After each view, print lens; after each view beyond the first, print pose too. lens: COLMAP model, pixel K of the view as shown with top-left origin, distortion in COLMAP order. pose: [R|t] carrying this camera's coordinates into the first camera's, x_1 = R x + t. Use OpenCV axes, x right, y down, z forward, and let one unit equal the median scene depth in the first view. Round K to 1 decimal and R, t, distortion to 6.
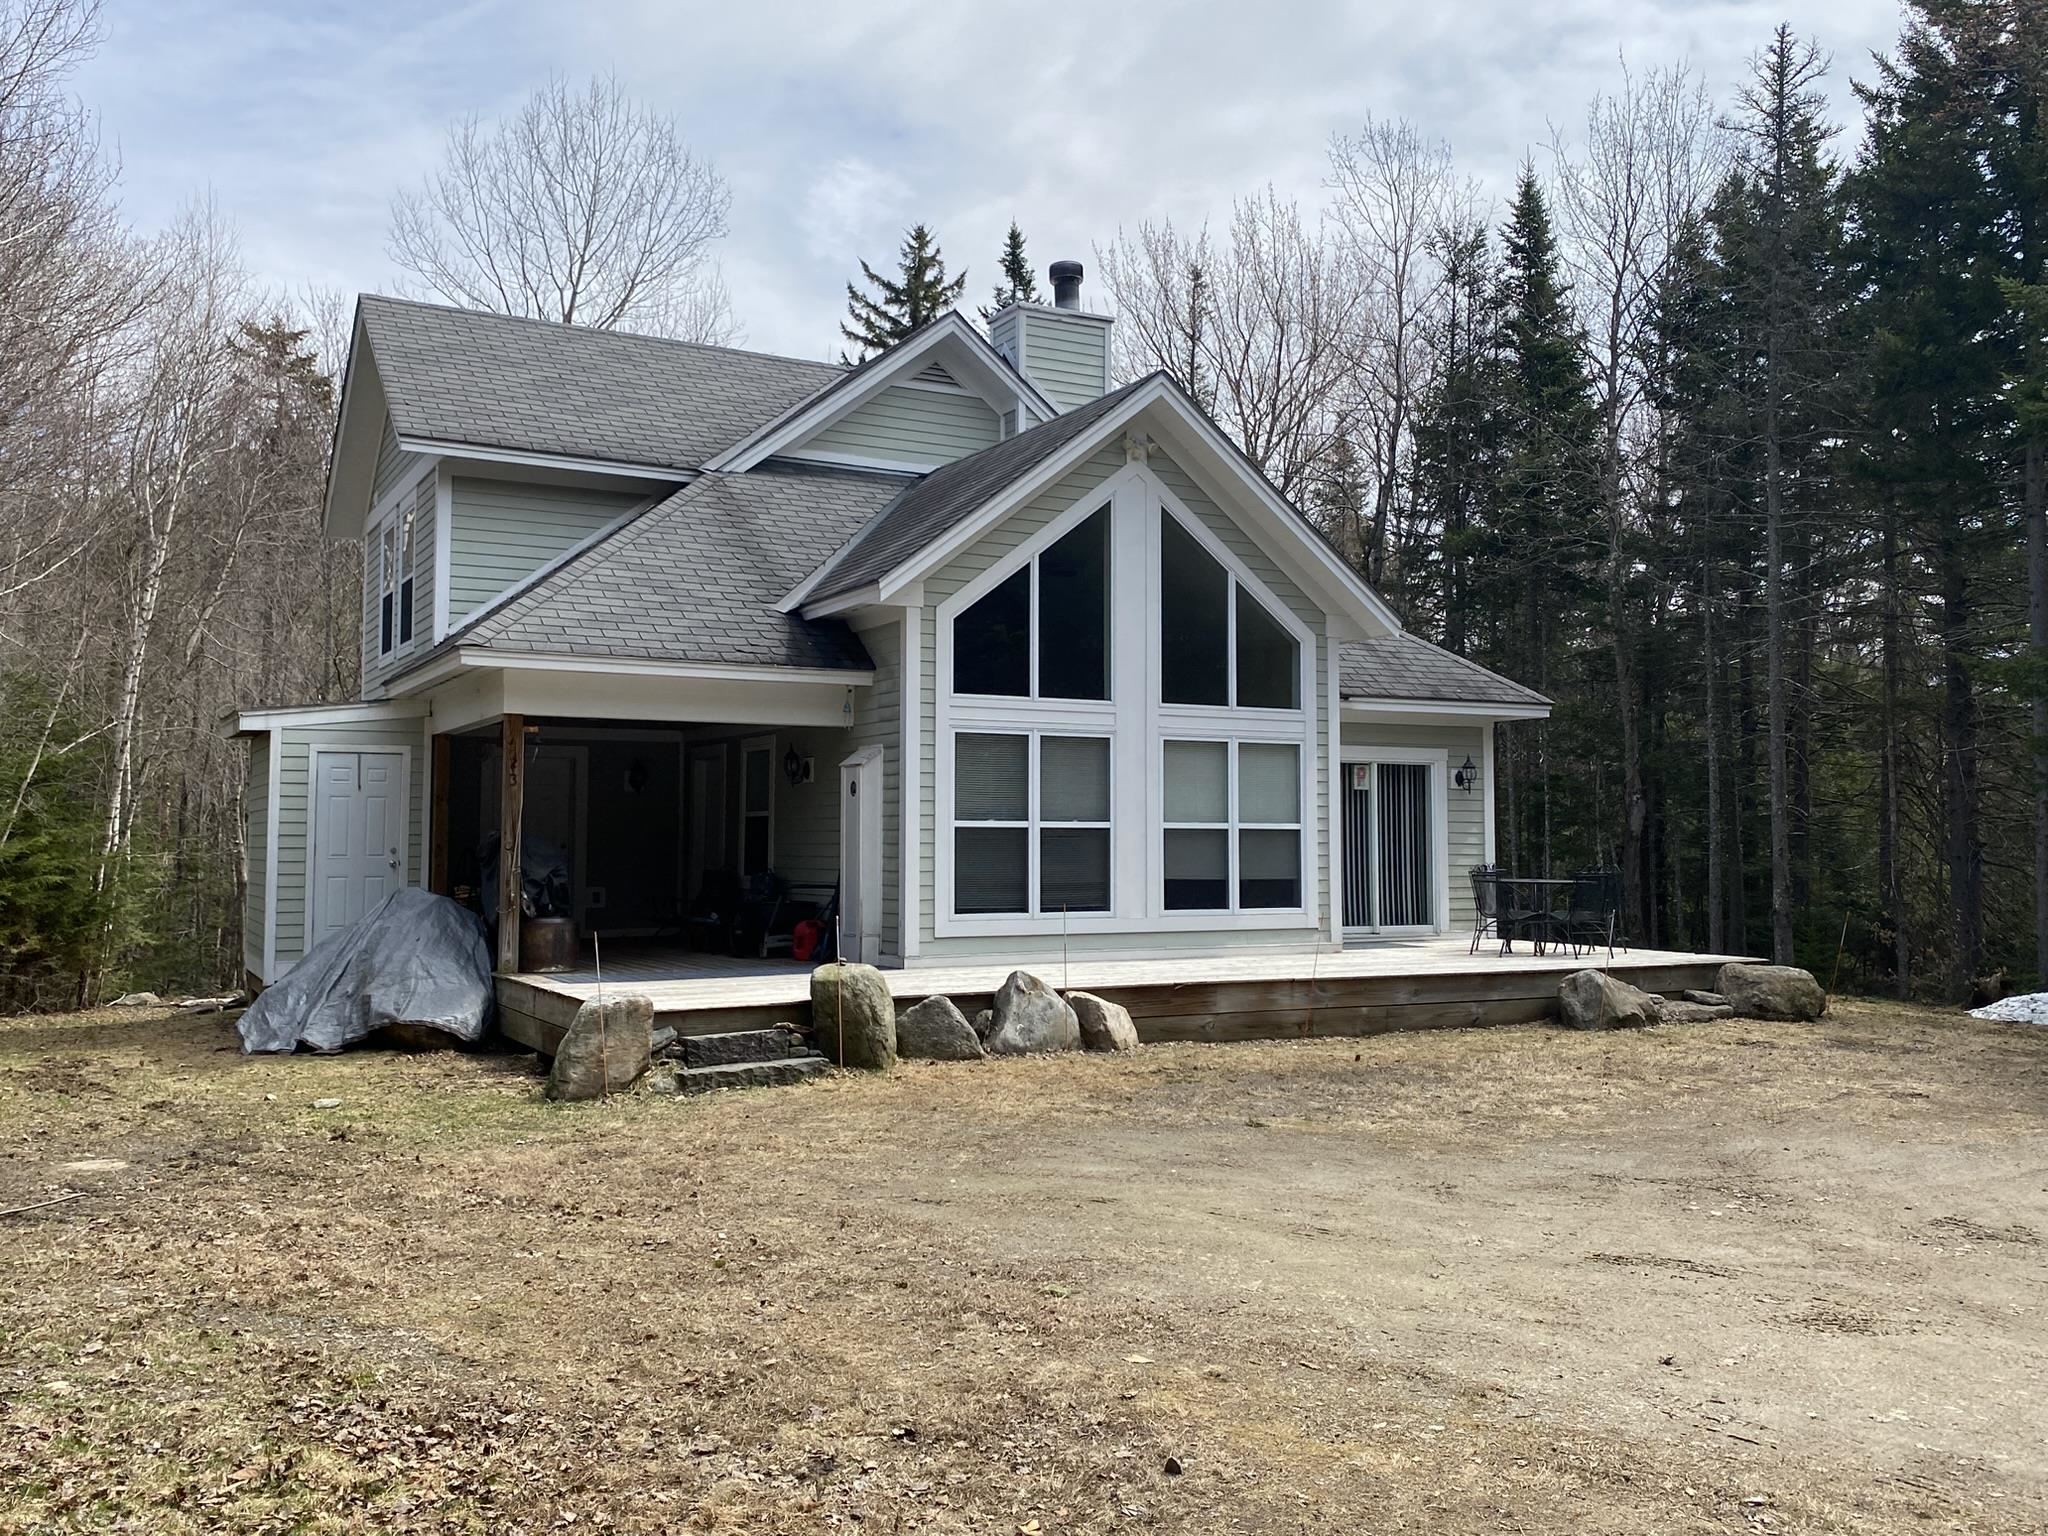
lens RADIAL K [[1773.4, 0, 1039.4], [0, 1773.4, 728.7], [0, 0, 1]] dist [0.107491, -0.215850]
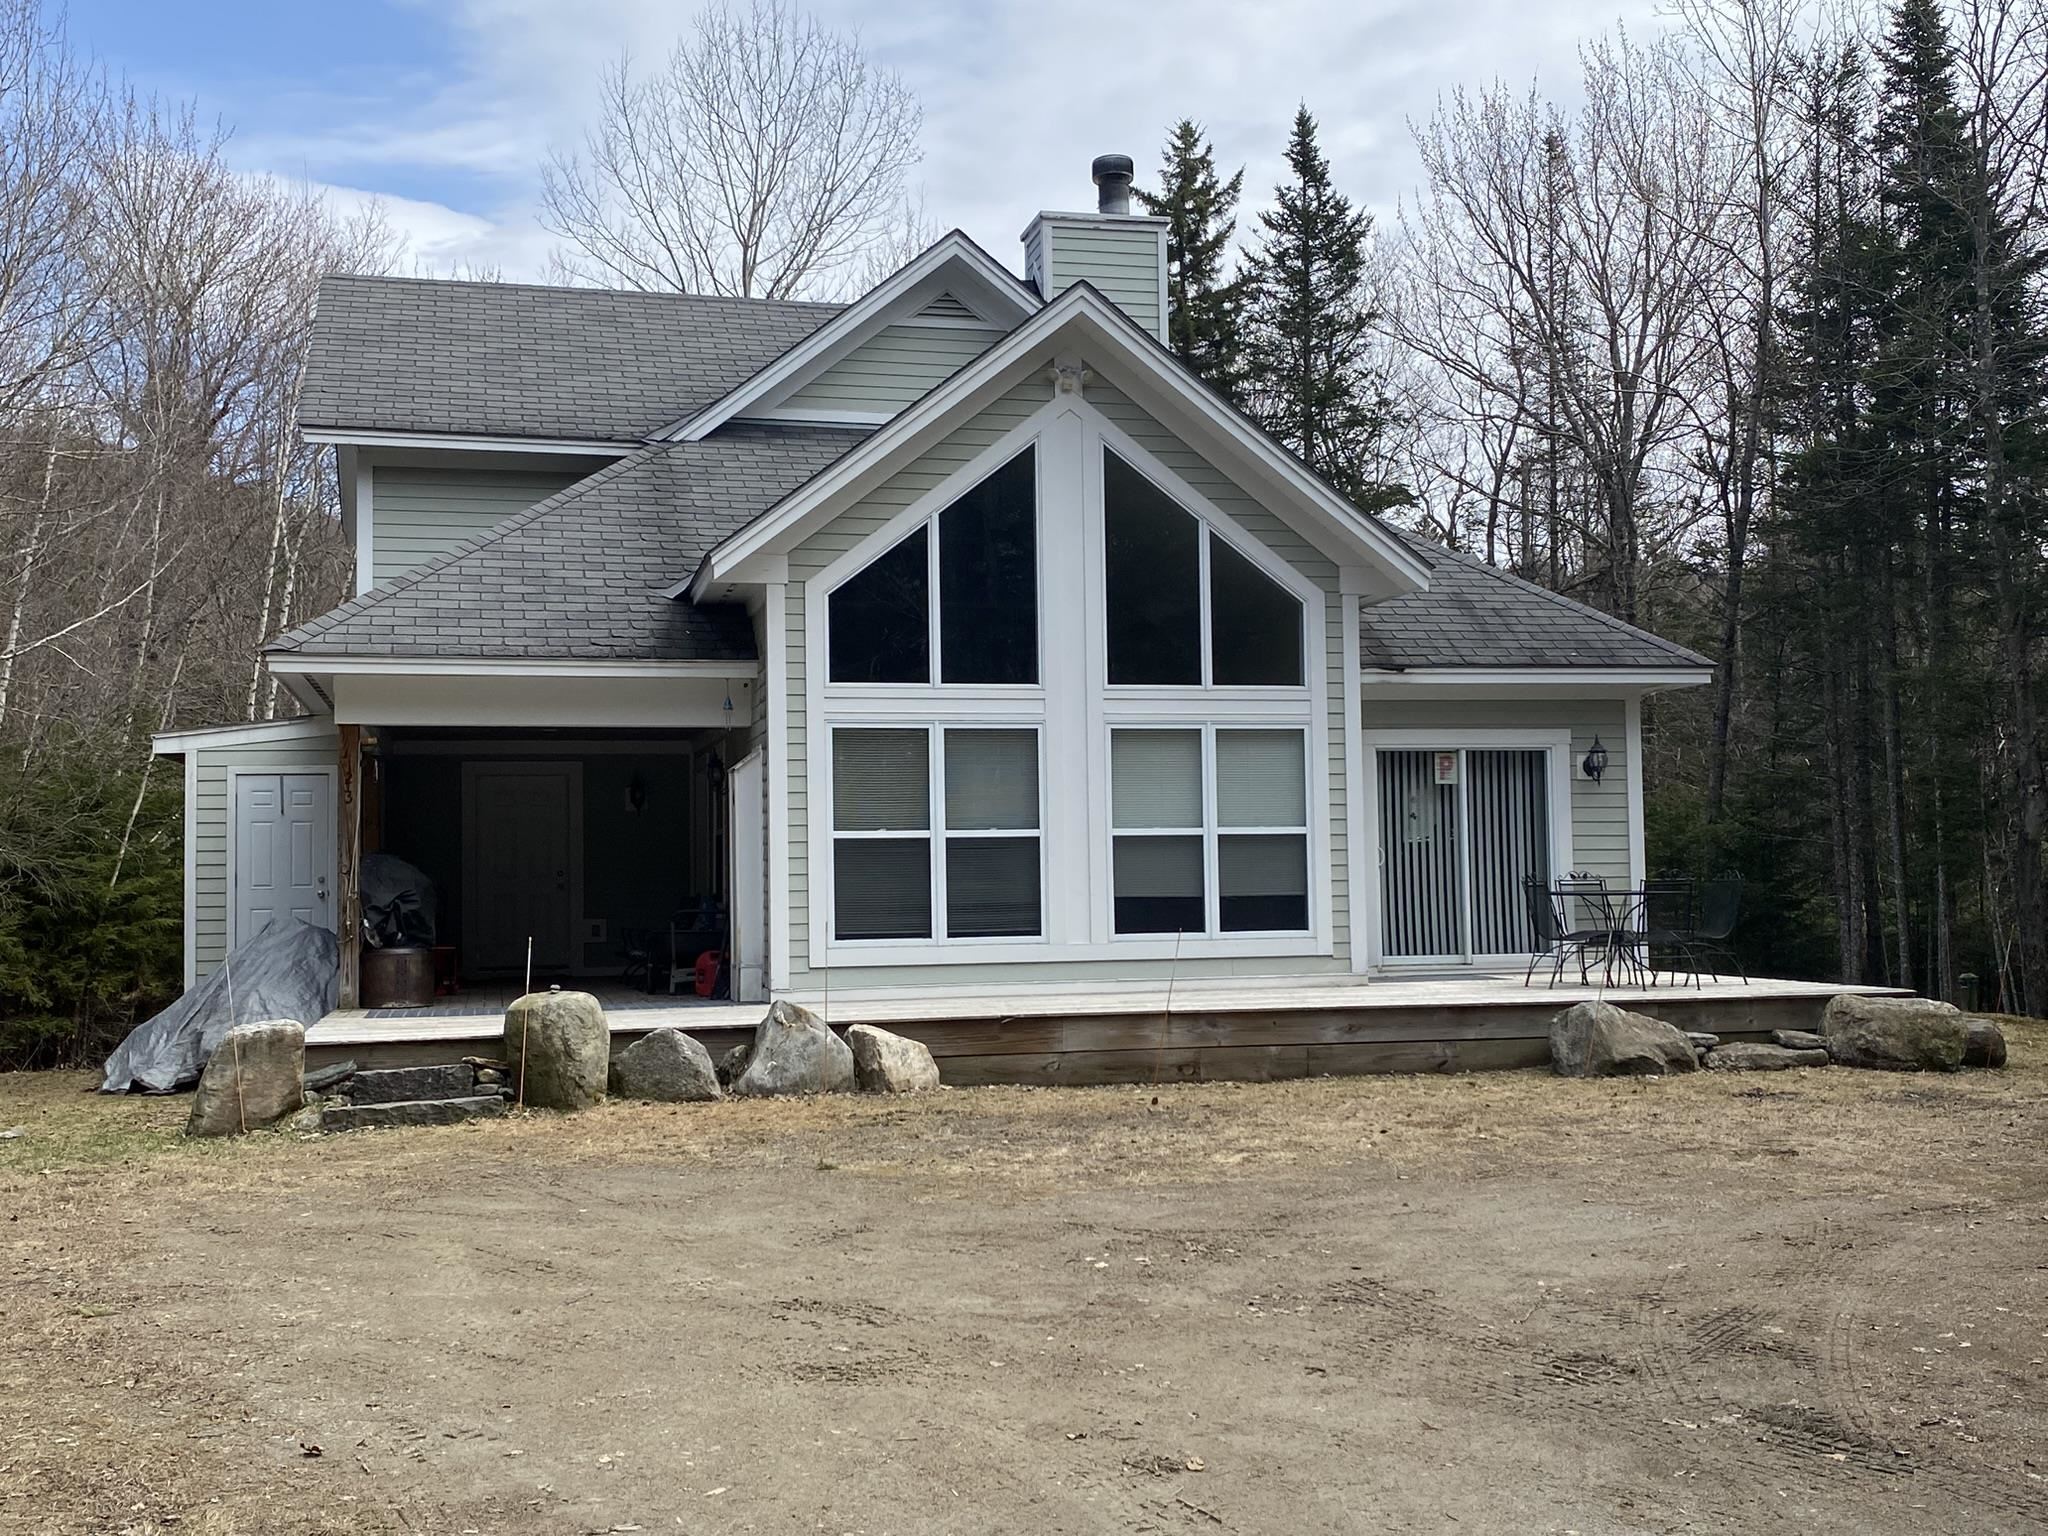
lens RADIAL K [[2160.7, 0, 1024.0], [0, 2160.7, 768.0], [0, 0, 1]] dist [0.124872, -0.288983]
pose [[0.965066, -0.031322, -0.260127, 0.297534], [0.034415, 0.999381, 0.007345, 0.016083], [0.259736, -0.016041, 0.965546, 0.016142]]
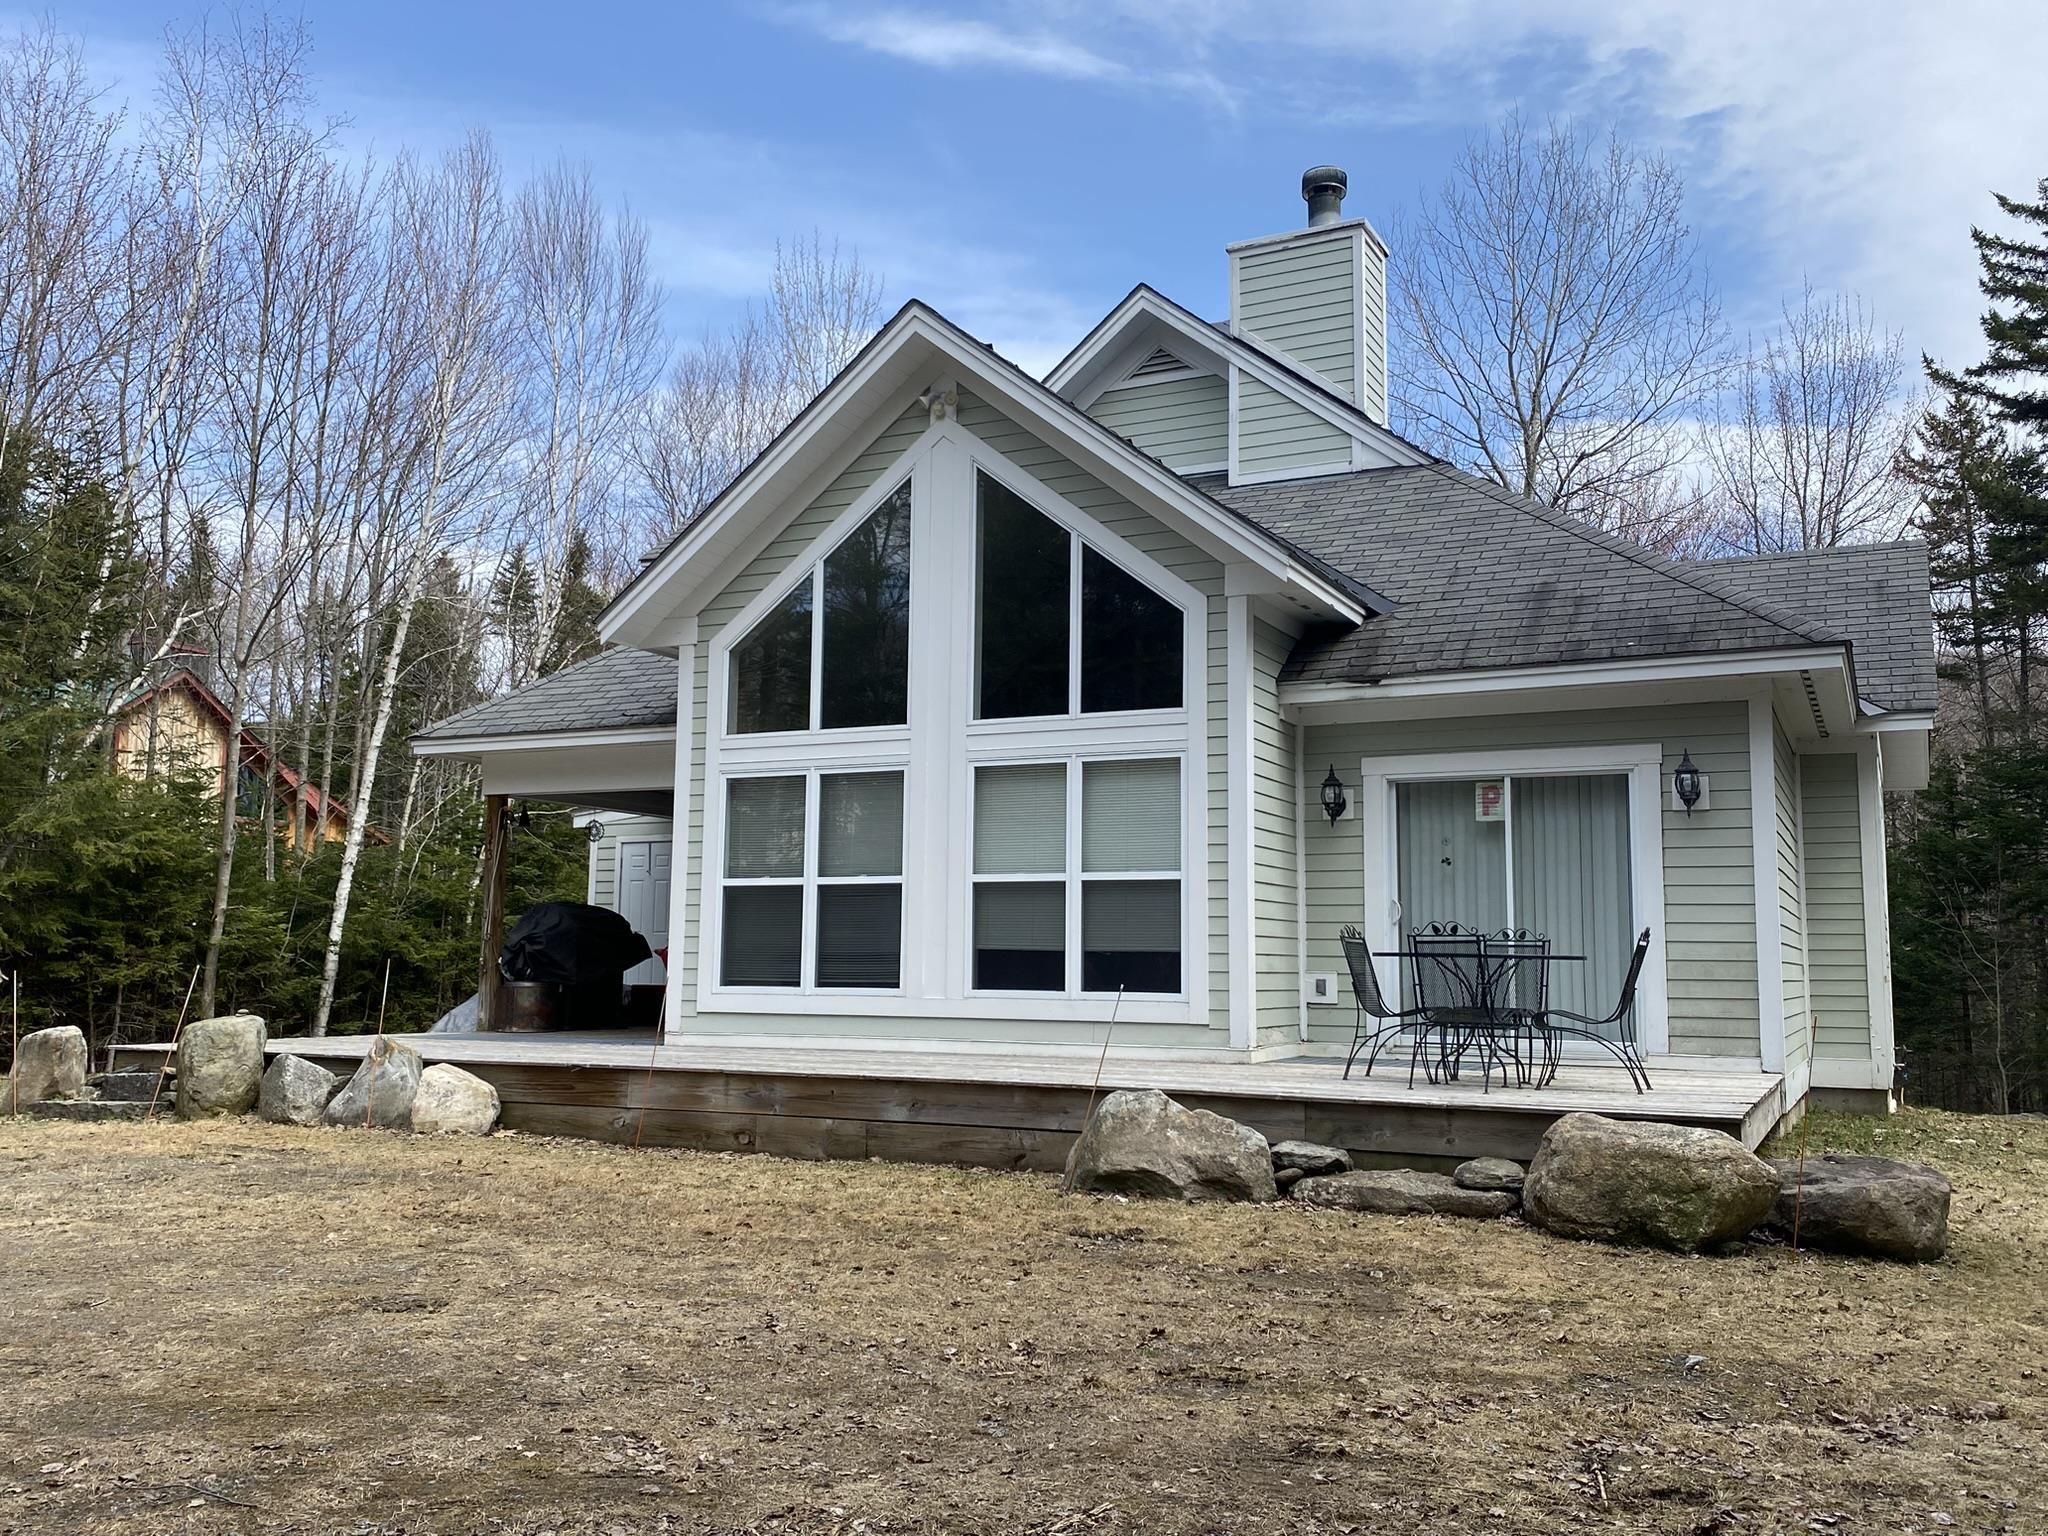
lens RADIAL K [[1745.3, 0, 1024.0], [0, 1745.3, 768.0], [0, 0, 1]] dist [0.106207, -0.198954]
pose [[0.558897, -0.089246, -0.824420, 0.717497], [0.043065, 0.995974, -0.078622, 0.068257], [0.828118, 0.008438, 0.560490, 0.604677]]
